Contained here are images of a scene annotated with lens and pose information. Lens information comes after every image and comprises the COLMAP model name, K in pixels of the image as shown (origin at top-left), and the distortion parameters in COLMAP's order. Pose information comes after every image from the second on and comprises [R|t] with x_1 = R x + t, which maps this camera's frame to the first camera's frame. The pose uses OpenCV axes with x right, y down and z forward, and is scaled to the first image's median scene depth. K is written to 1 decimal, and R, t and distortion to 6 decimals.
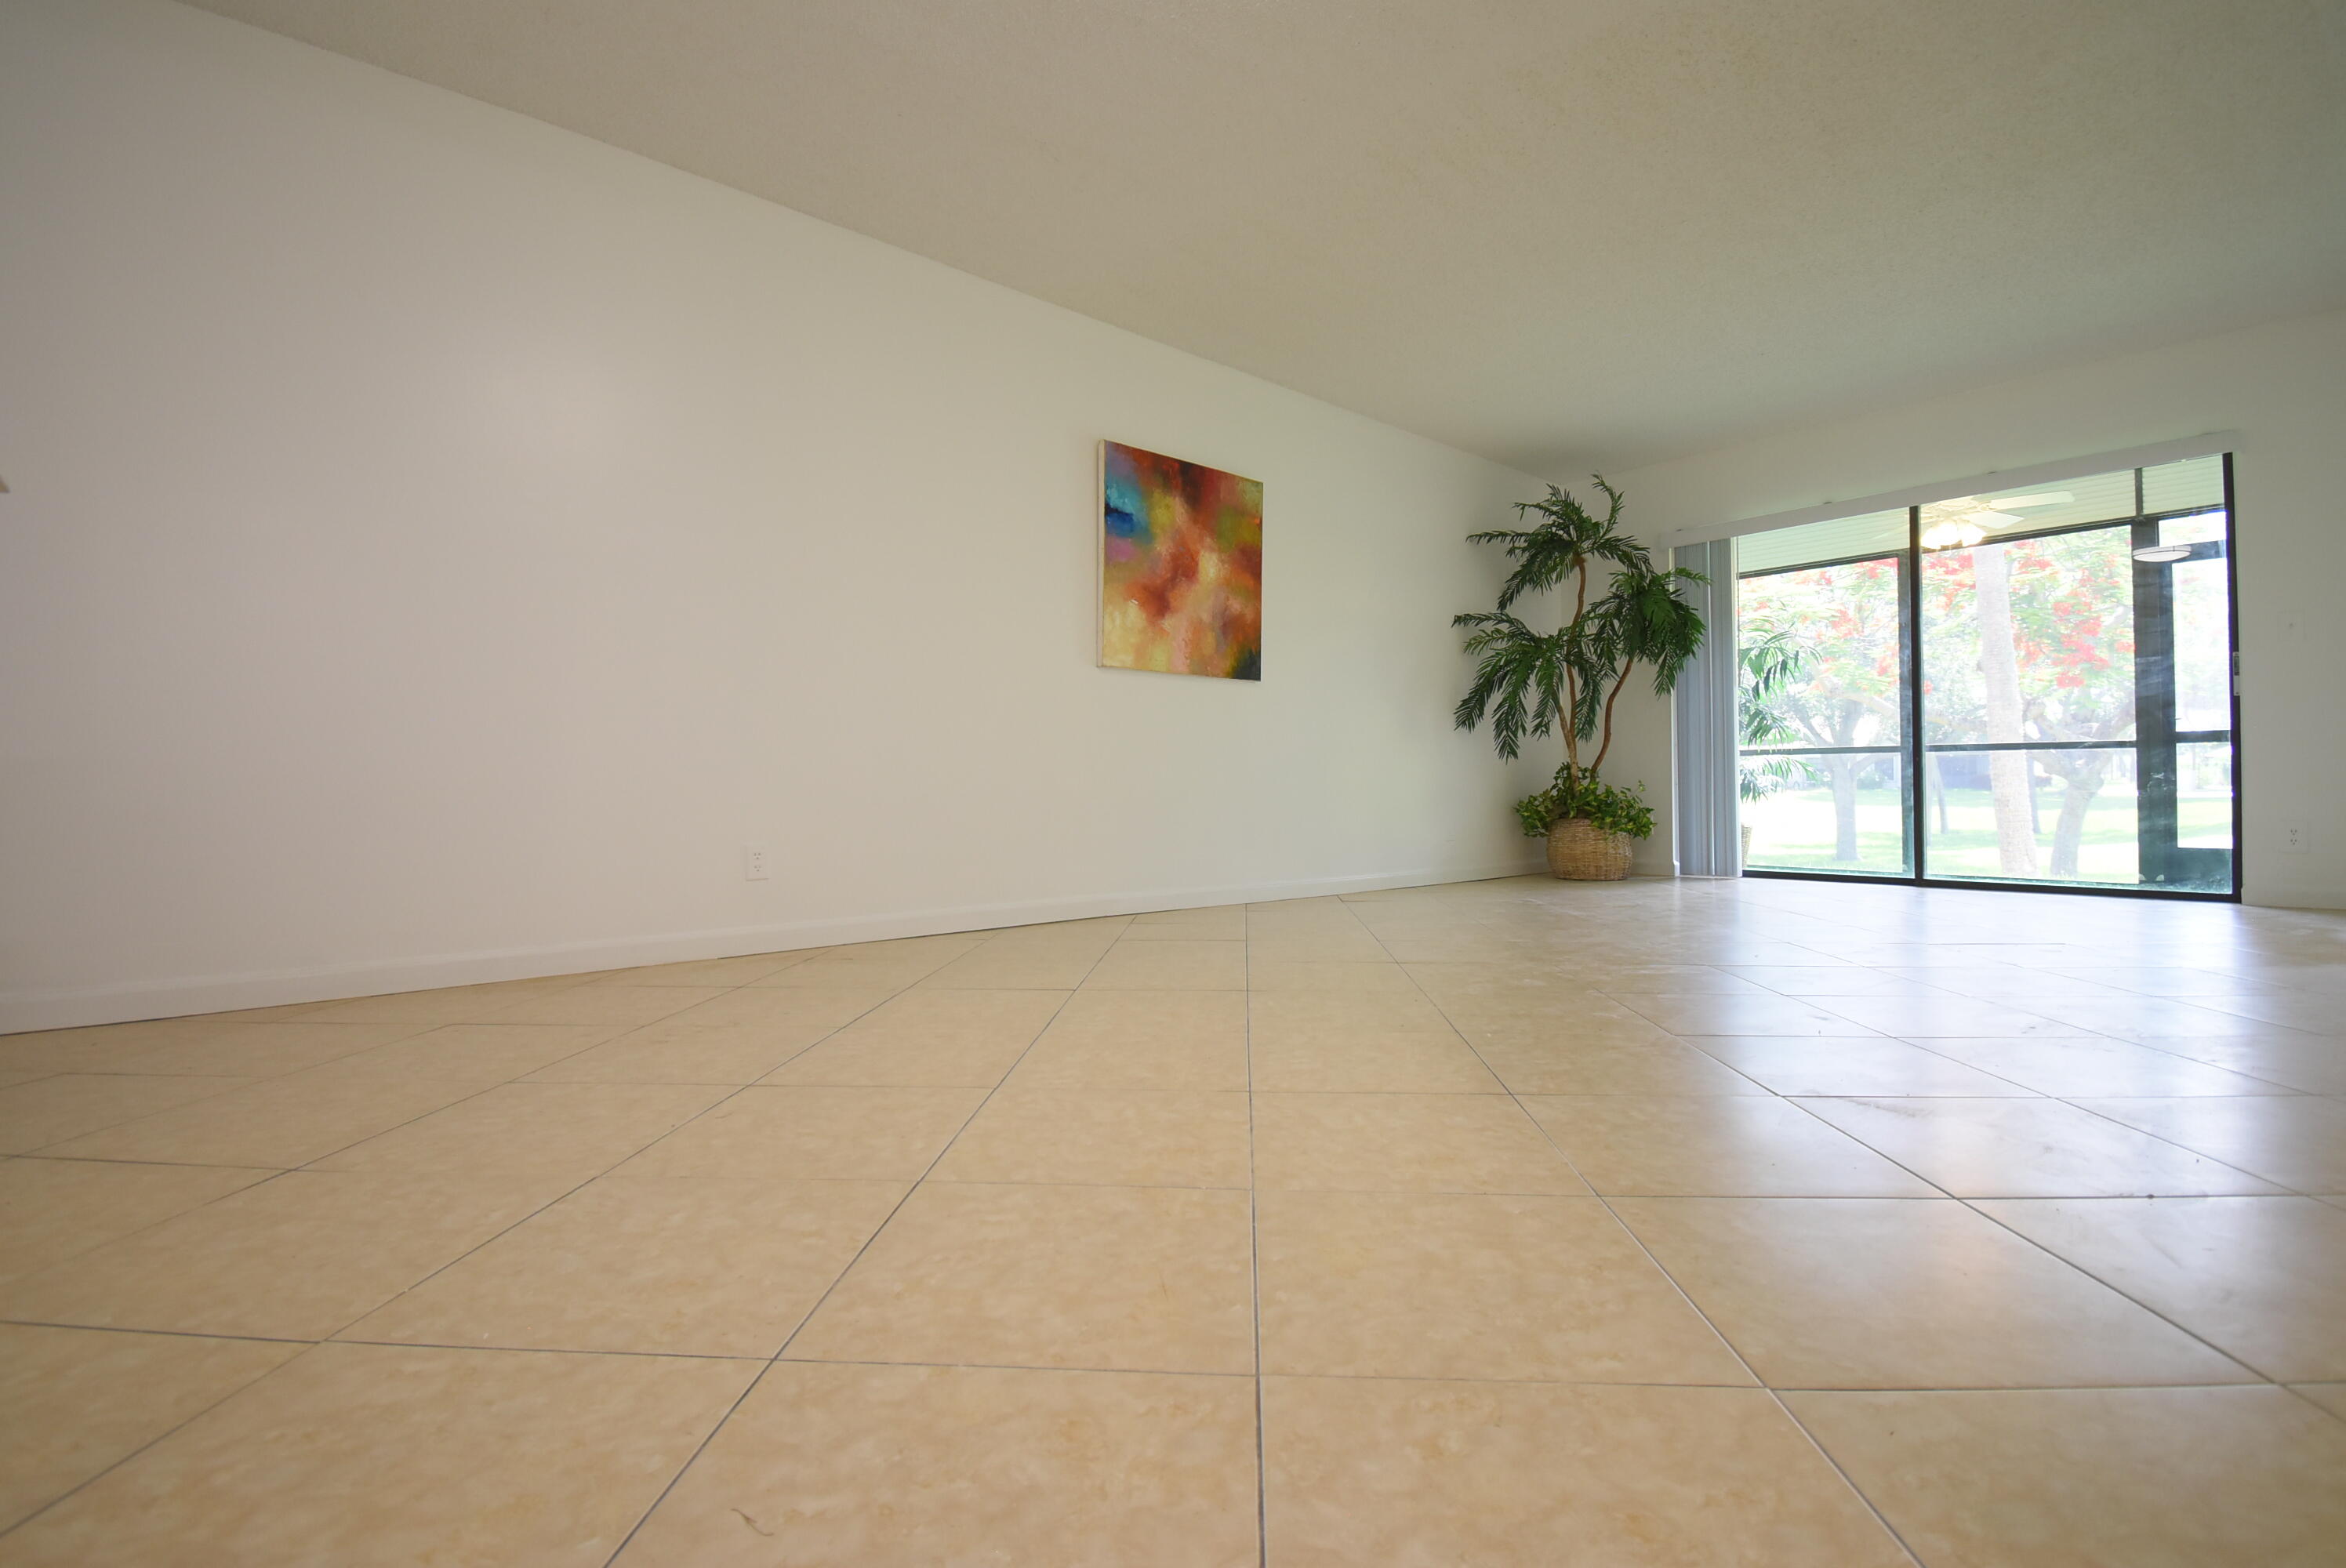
lens RADIAL K [[1063.2, 0, 1179.7], [0, 1063.2, 775.3], [0, 0, 1]] dist [0.025677, -0.028828]
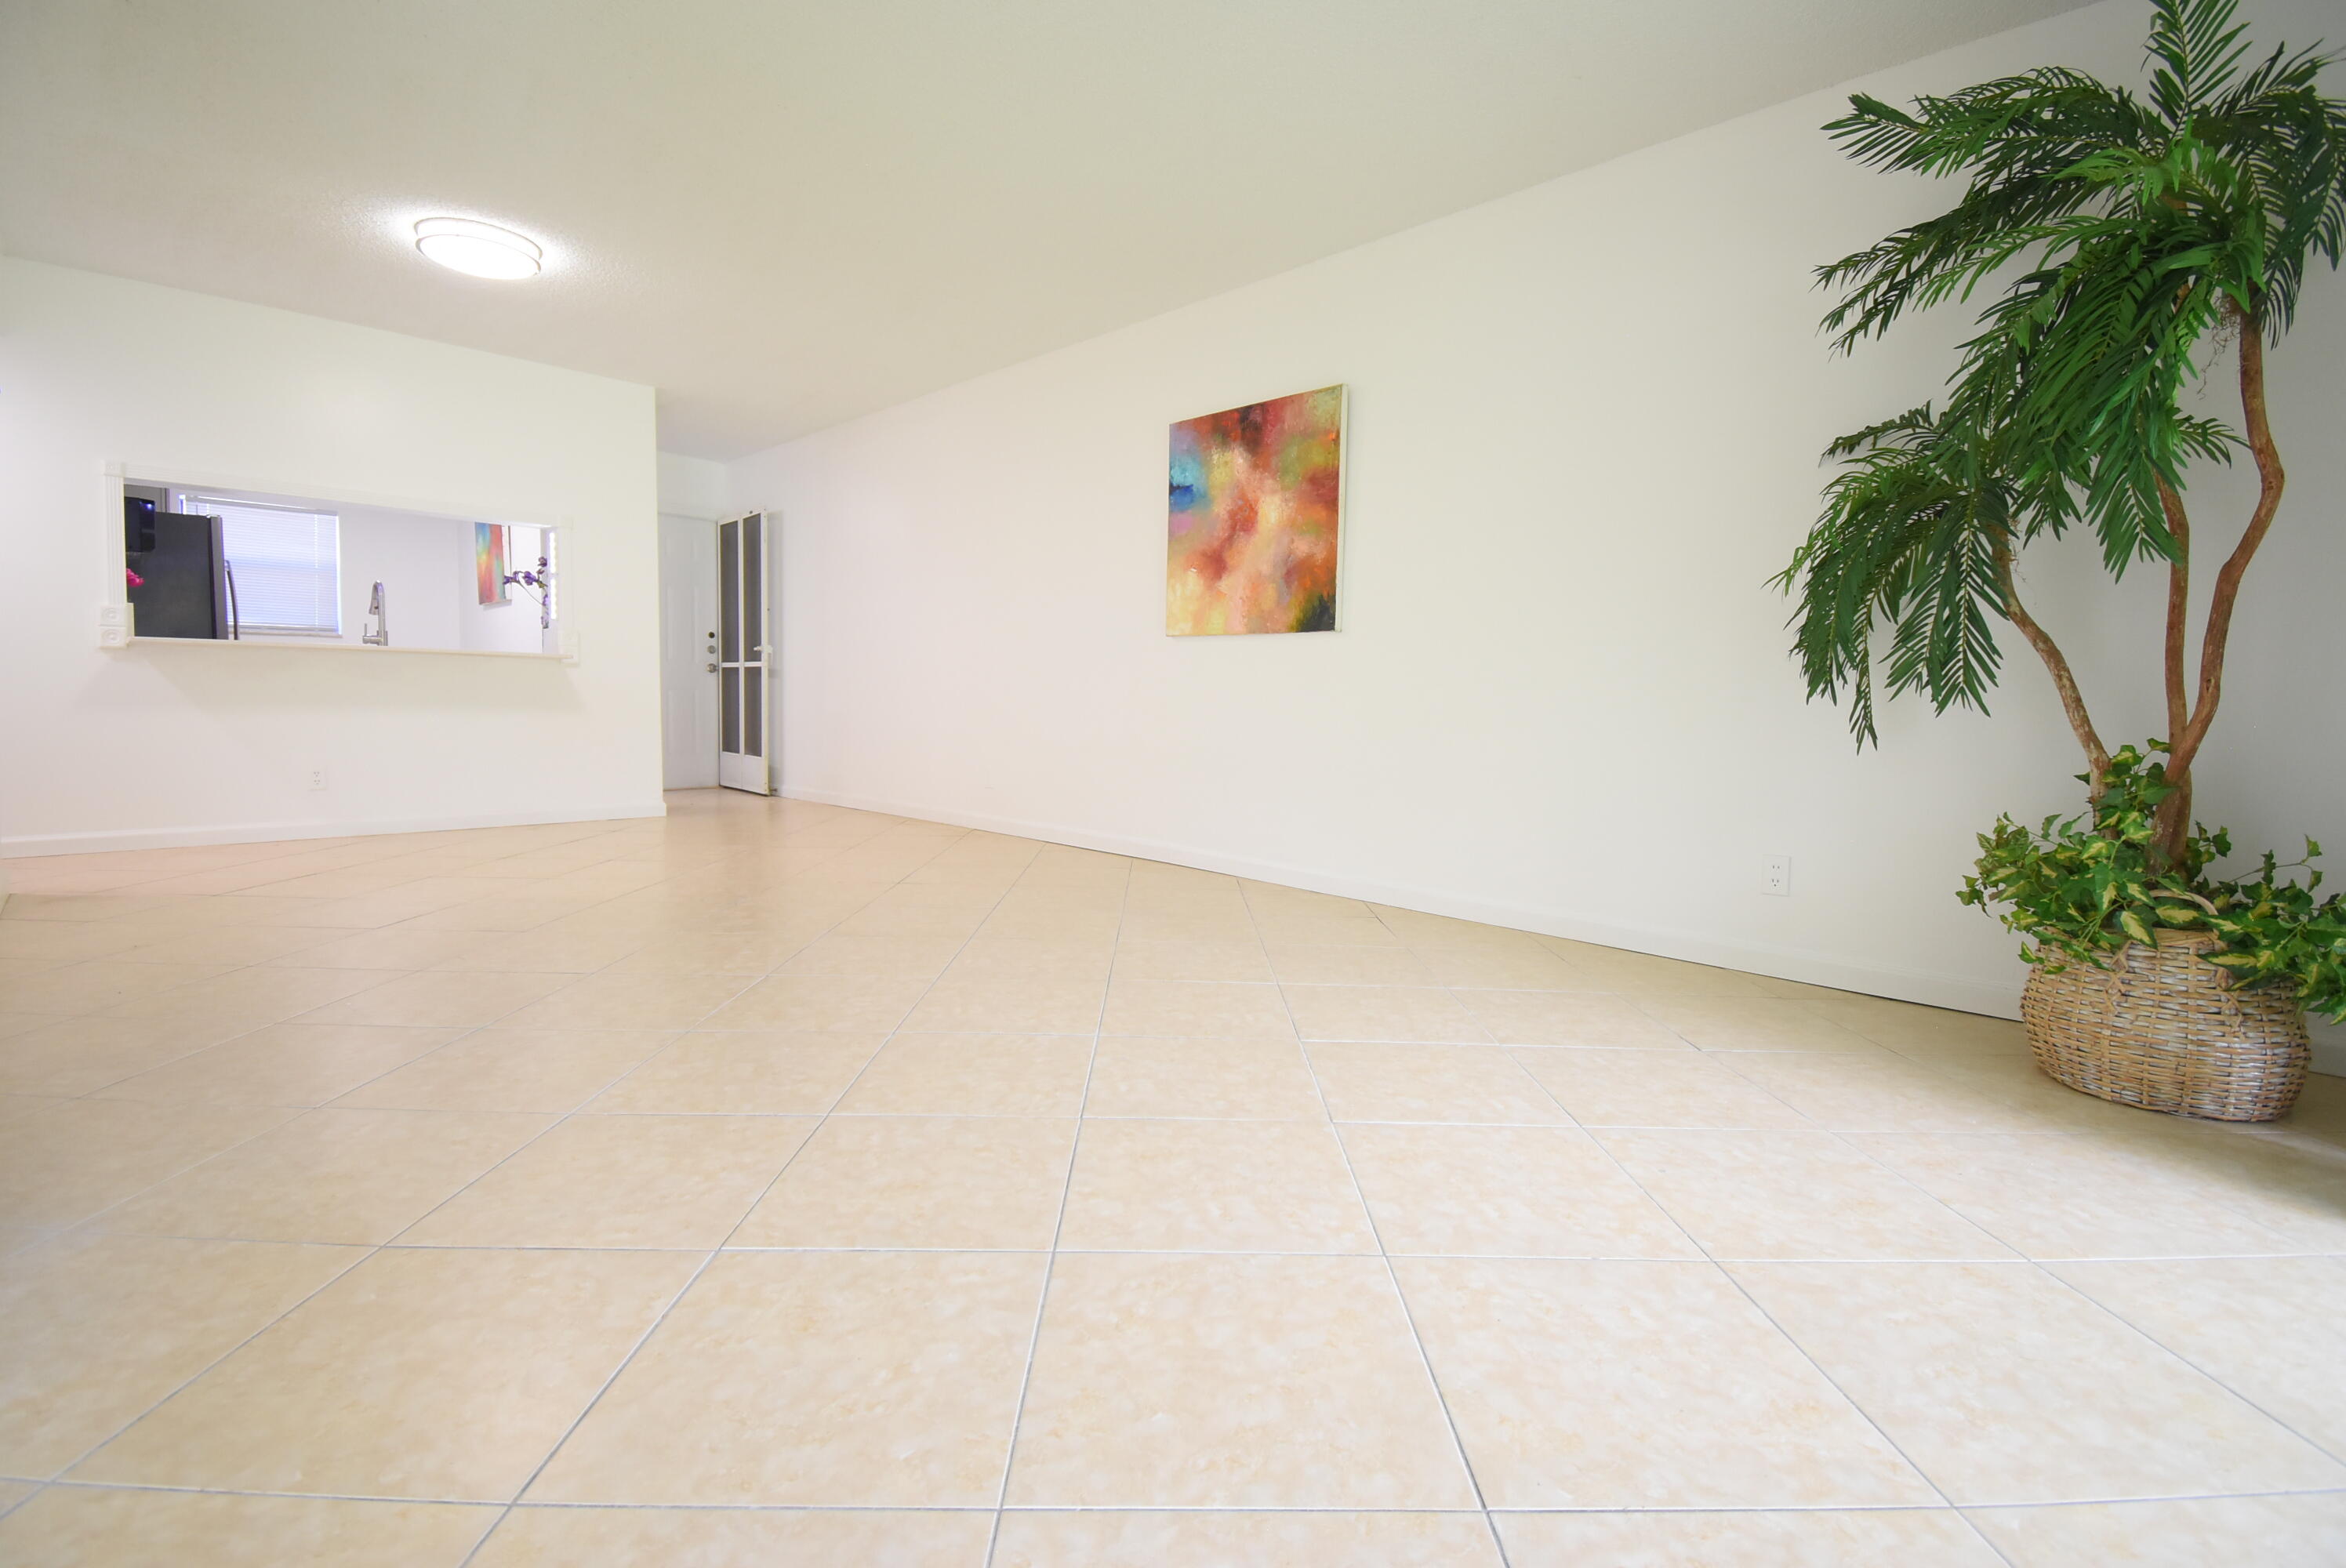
lens RADIAL K [[1031.4, 0, 1173.0], [0, 1031.4, 784.0], [0, 0, 1]] dist [0.001407, -0.013722]
pose [[0.070776, 0.089674, -0.993453, 0.717249], [-0.010321, 0.995963, 0.089166, -0.033247], [0.997439, 0.003943, 0.071416, 0.670699]]
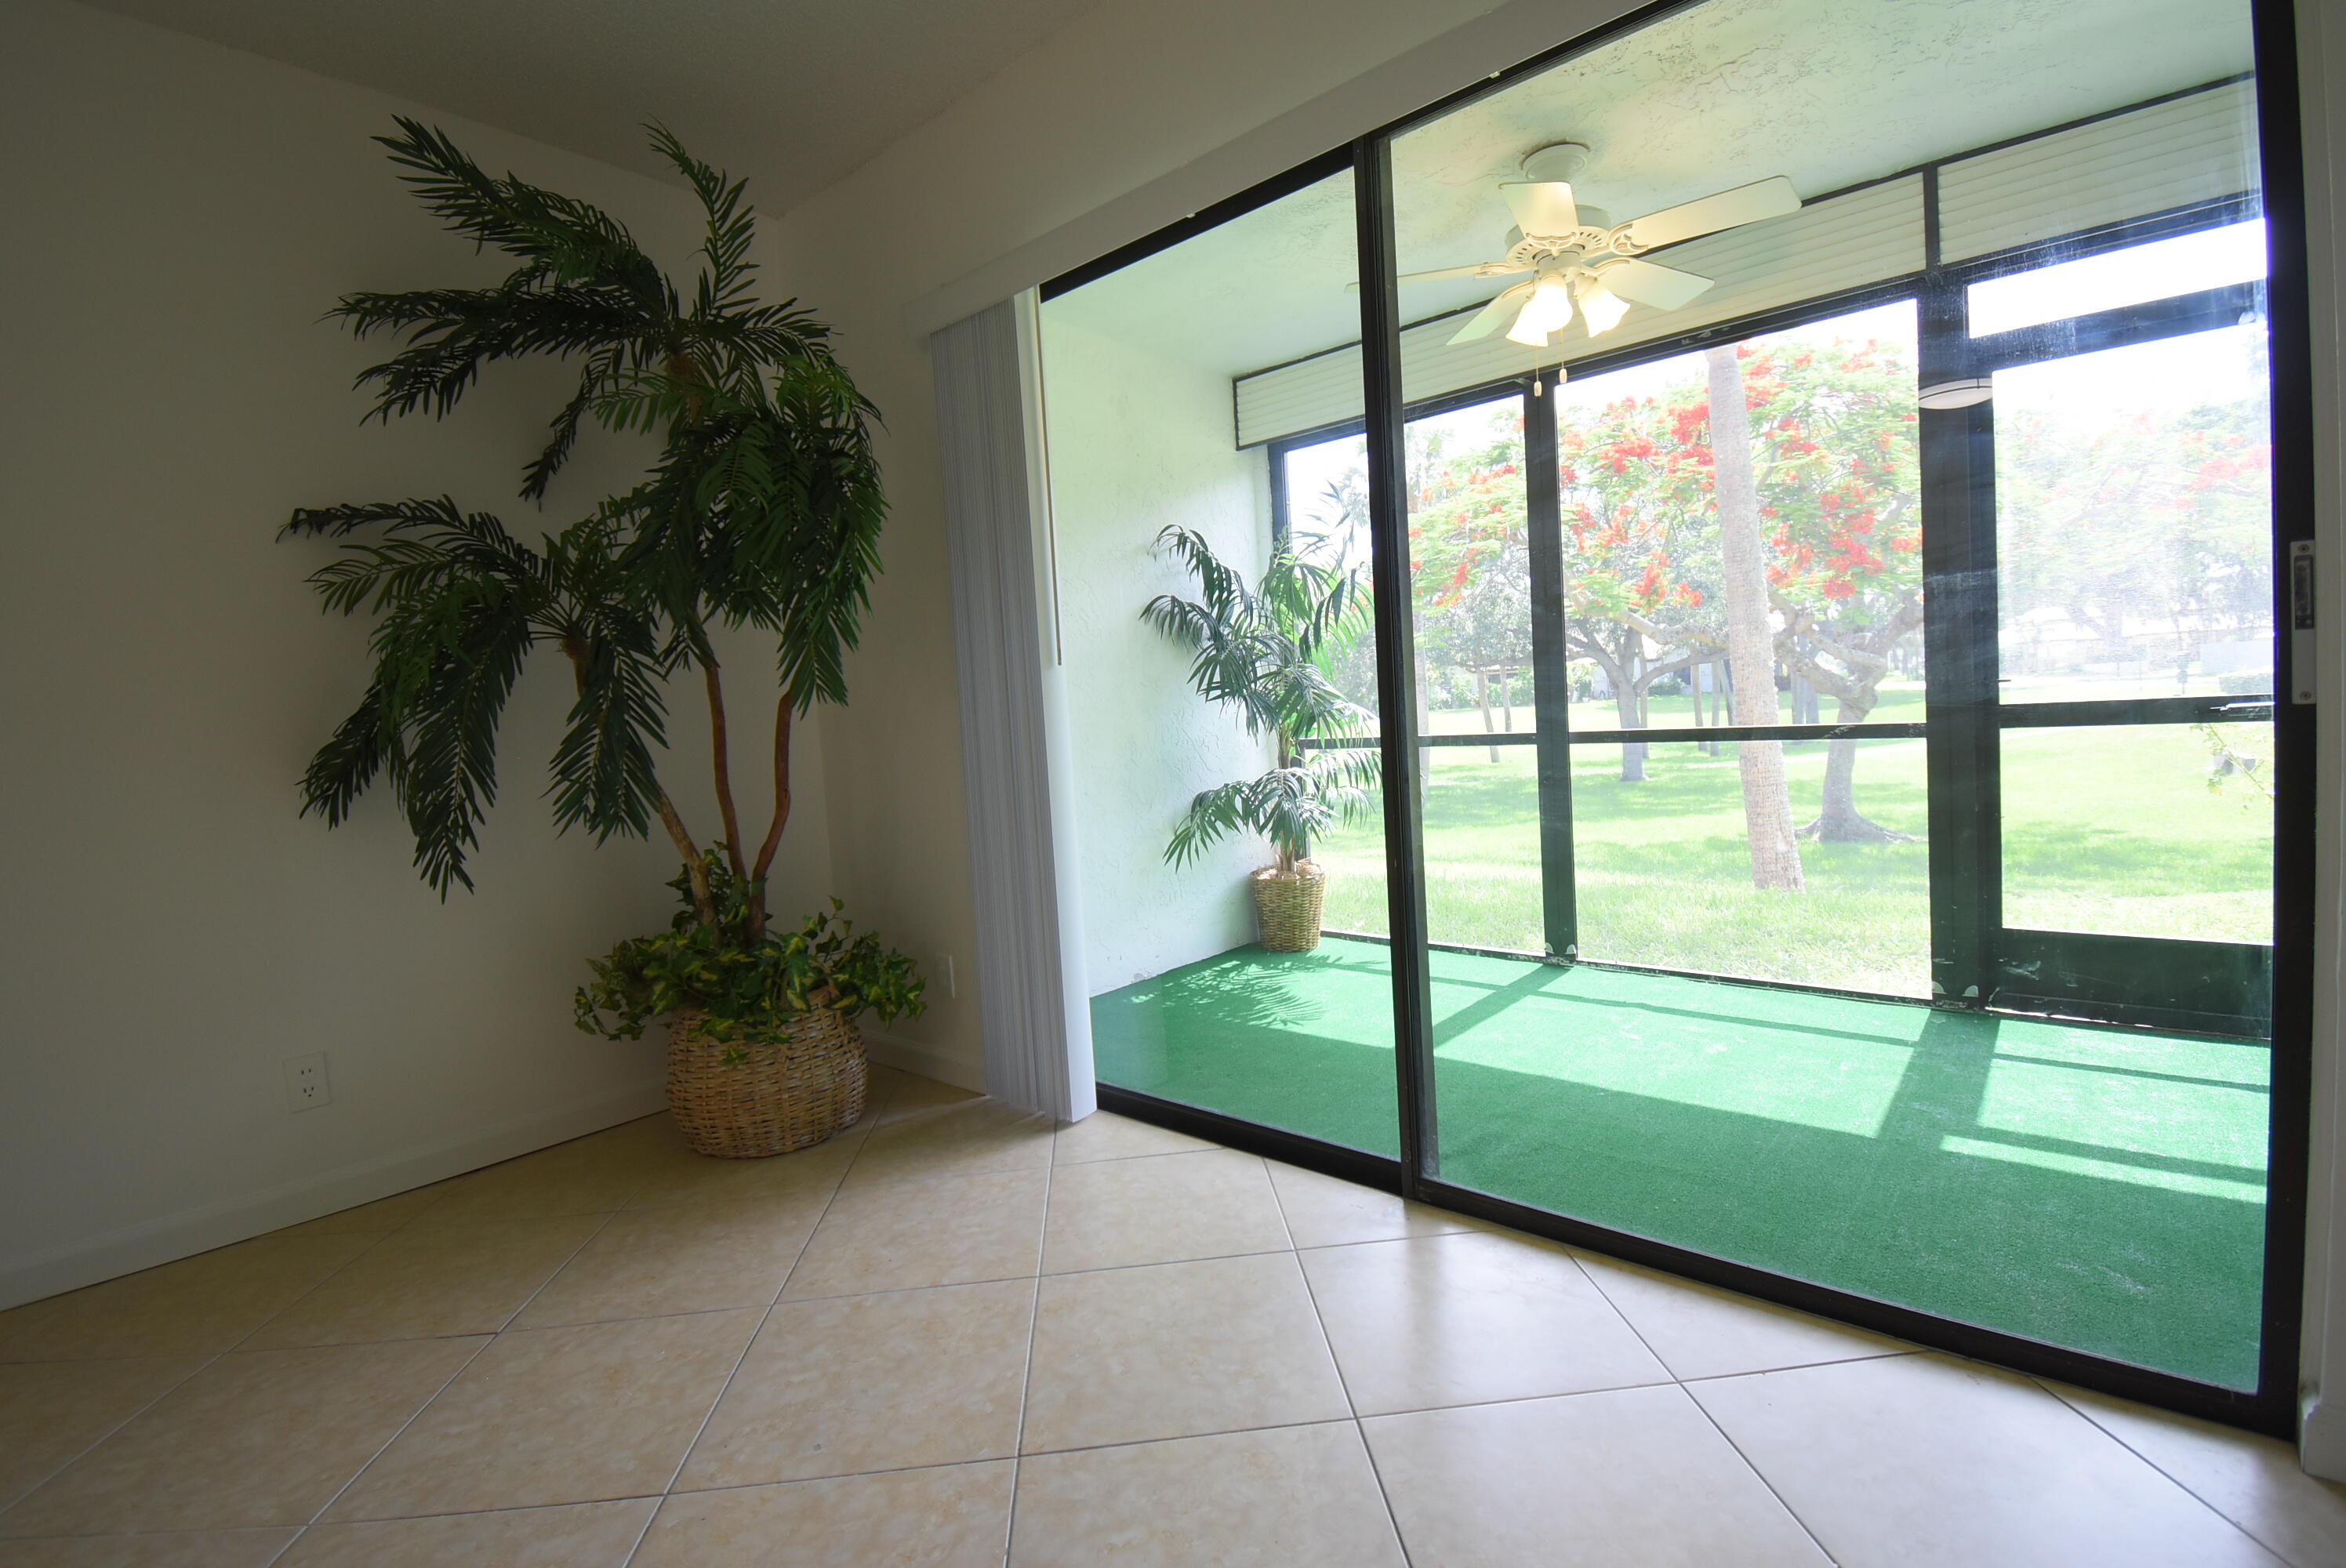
lens RADIAL K [[1063.2, 0, 1179.7], [0, 1063.2, 775.3], [0, 0, 1]] dist [0.025677, -0.028828]
pose [[0.989532, -0.059785, 0.131348, 0.514759], [0.051001, 0.996294, 0.069257, -0.067737], [-0.135002, -0.061833, 0.988914, 0.585033]]
